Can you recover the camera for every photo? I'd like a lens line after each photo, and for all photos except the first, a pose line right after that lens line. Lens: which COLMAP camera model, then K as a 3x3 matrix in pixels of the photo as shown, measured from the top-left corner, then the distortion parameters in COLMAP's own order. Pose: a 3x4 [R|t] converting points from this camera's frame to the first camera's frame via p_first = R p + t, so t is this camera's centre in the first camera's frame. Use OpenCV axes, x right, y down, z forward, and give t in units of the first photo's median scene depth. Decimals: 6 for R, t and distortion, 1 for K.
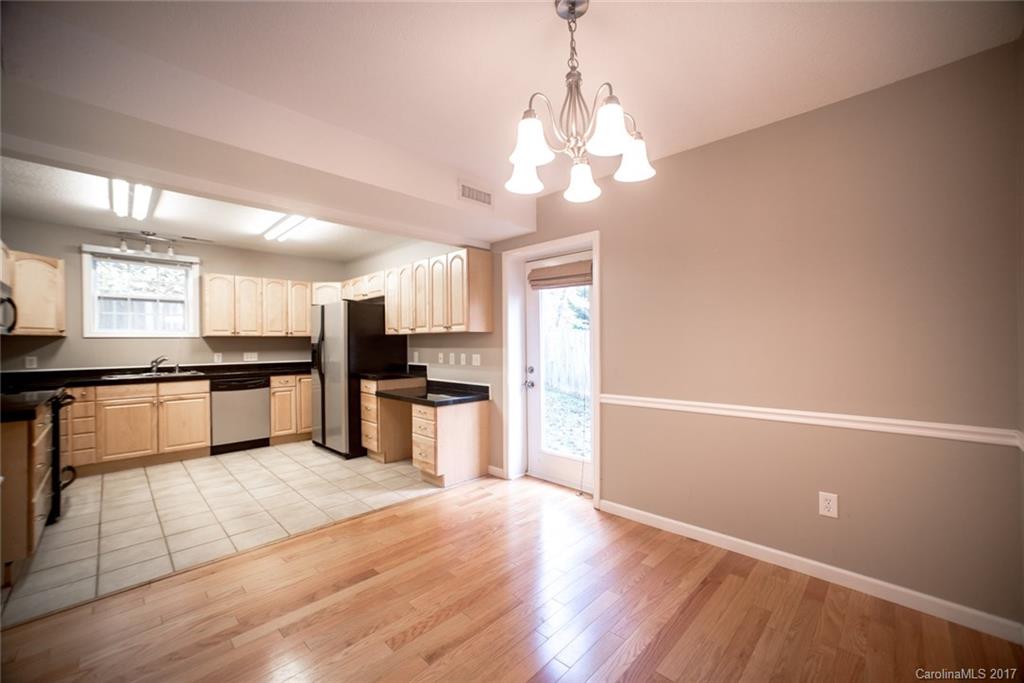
lens RADIAL K [[411.2, 0, 529.7], [0, 411.2, 343.9], [0, 0, 1]] dist [-0.042527, 0.008950]
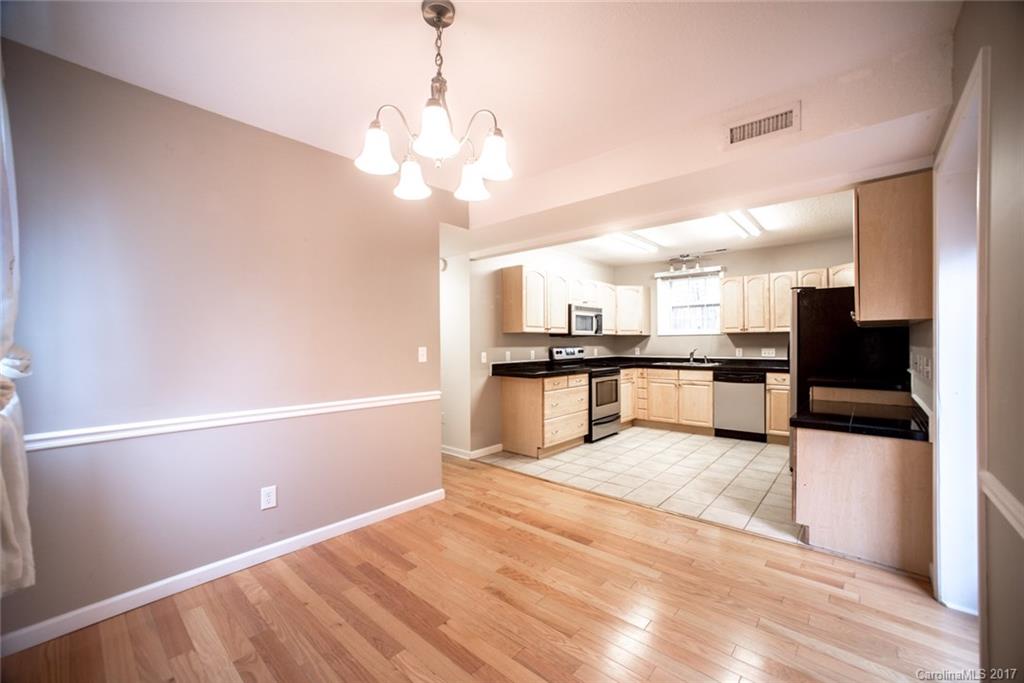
lens RADIAL K [[411.2, 0, 501.5], [0, 411.2, 340.5], [0, 0, 1]] dist [-0.042527, 0.008950]
pose [[0.020188, 0.002529, -0.999793, 0.385565], [0.001717, 0.999995, 0.002564, -0.002737], [0.999795, -0.001769, 0.020184, 0.378041]]
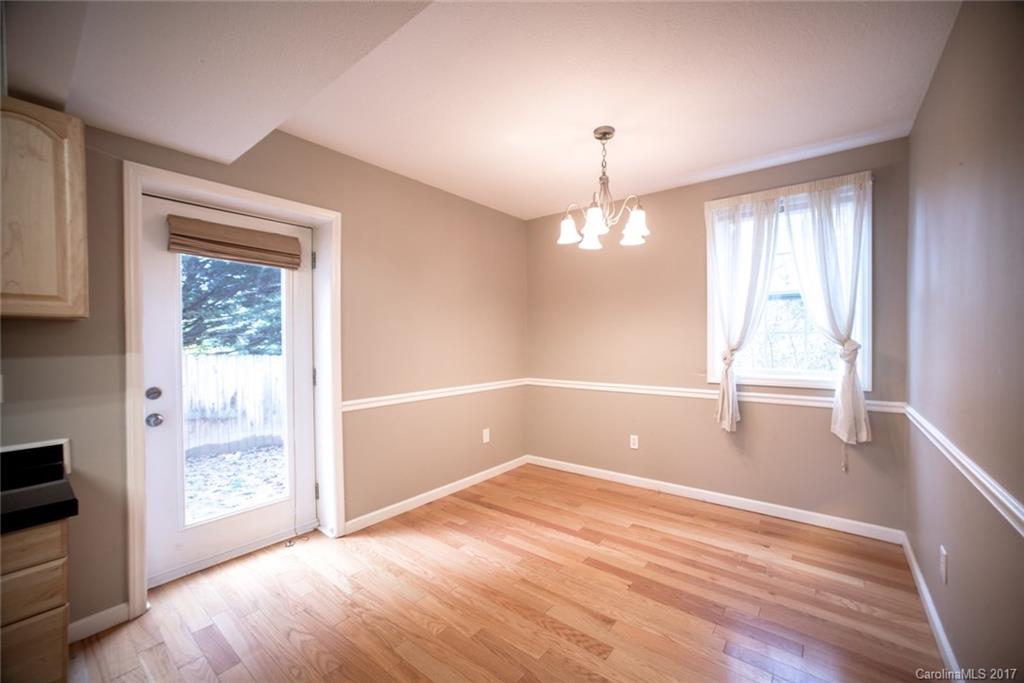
lens RADIAL K [[411.2, 0, 501.3], [0, 411.2, 344.5], [0, 0, 1]] dist [-0.042527, 0.008950]
pose [[-0.068494, -0.003761, 0.997644, -0.502801], [0.007674, 0.999961, 0.004296, -0.000854], [-0.997622, 0.007950, -0.068463, 0.511343]]
